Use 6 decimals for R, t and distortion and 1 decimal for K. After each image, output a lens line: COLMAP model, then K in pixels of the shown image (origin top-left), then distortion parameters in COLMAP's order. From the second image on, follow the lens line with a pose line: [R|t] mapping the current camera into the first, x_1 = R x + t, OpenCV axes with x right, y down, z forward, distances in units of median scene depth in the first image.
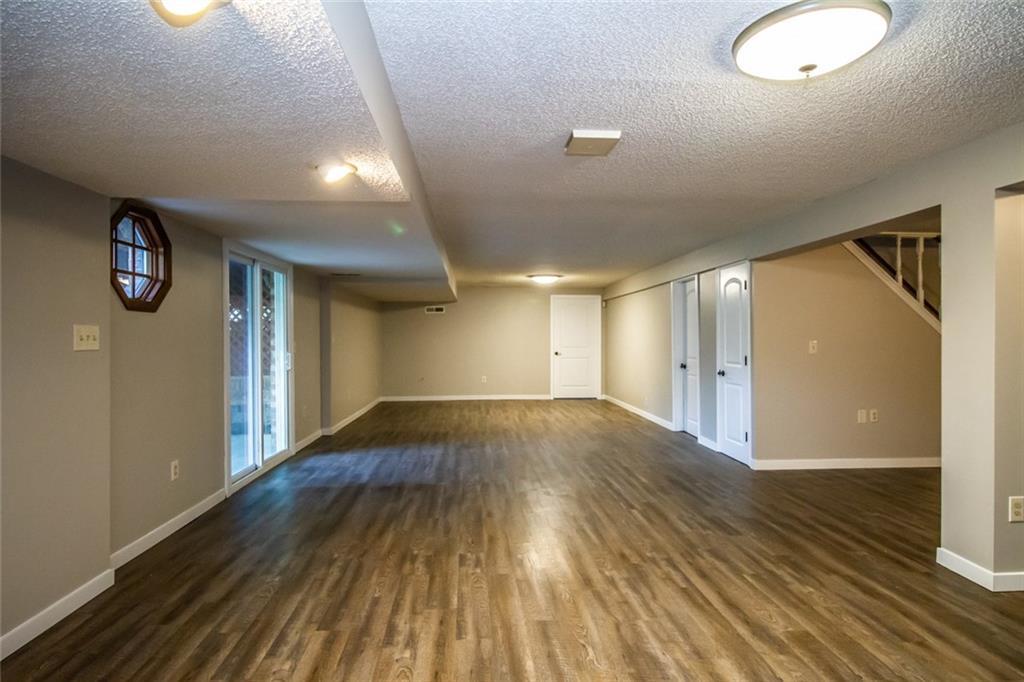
lens RADIAL K [[557.0, 0, 513.2], [0, 557.0, 333.2], [0, 0, 1]] dist [0.012569, -0.022447]
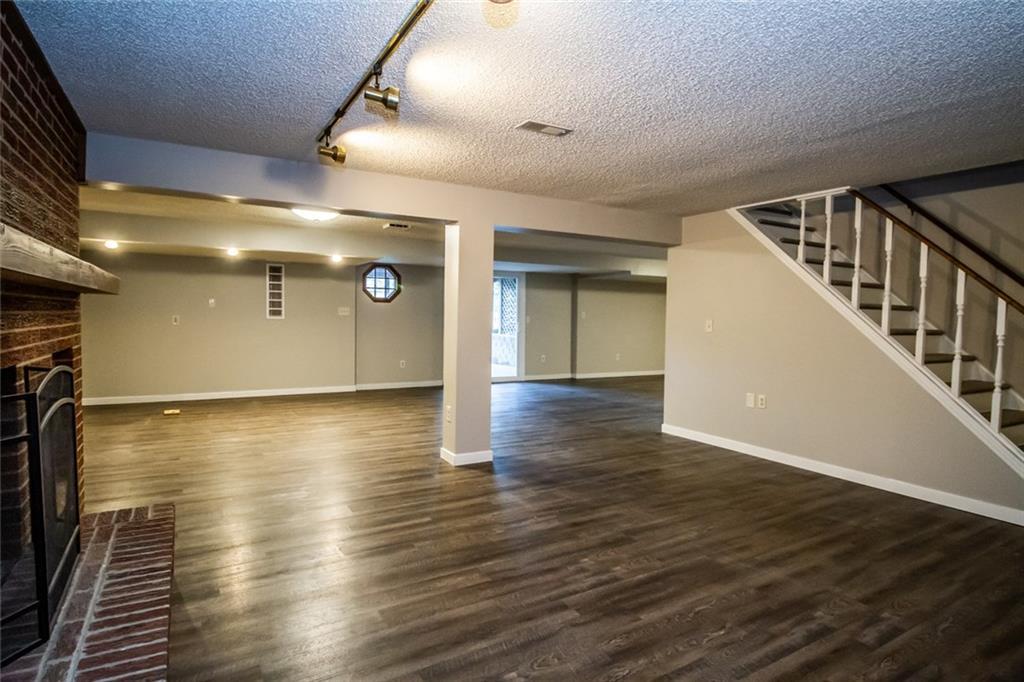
lens RADIAL K [[557.0, 0, 513.2], [0, 557.0, 333.2], [0, 0, 1]] dist [0.012569, -0.022447]
pose [[0.444245, 0.034070, -0.895257, 1.290392], [-0.011826, 0.999413, 0.032165, 0.009530], [0.895827, -0.003702, 0.444387, 0.218275]]
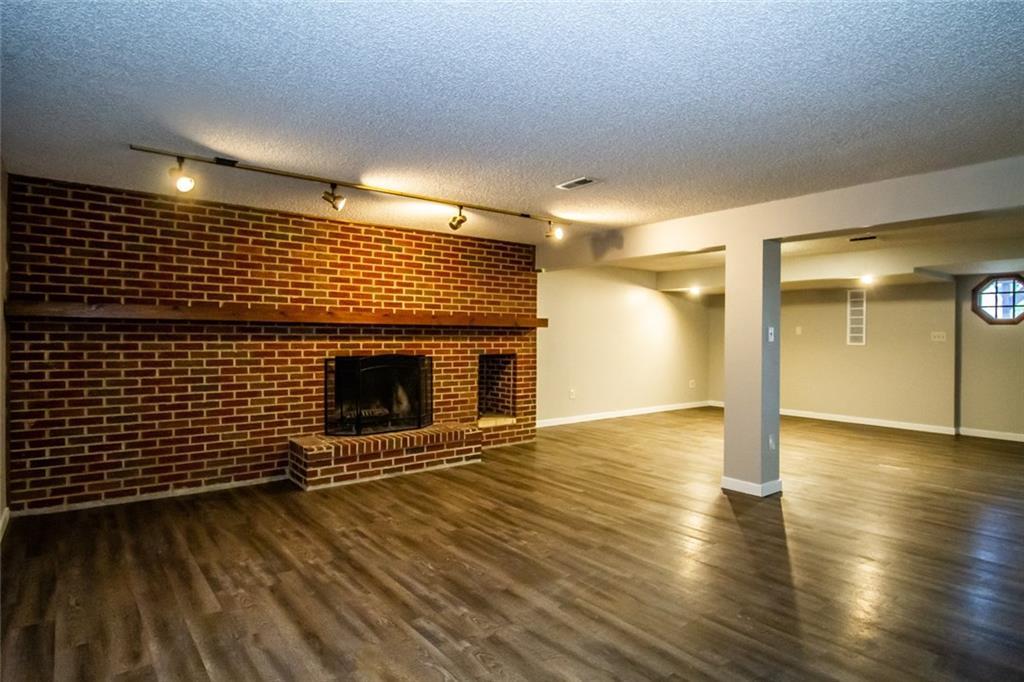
lens RADIAL K [[557.0, 0, 513.2], [0, 557.0, 333.2], [0, 0, 1]] dist [0.012569, -0.022447]
pose [[-0.828296, -0.009877, -0.560203, 1.244383], [-0.007678, 0.999951, -0.006278, 0.011217], [0.560238, -0.000899, -0.828331, 1.030920]]
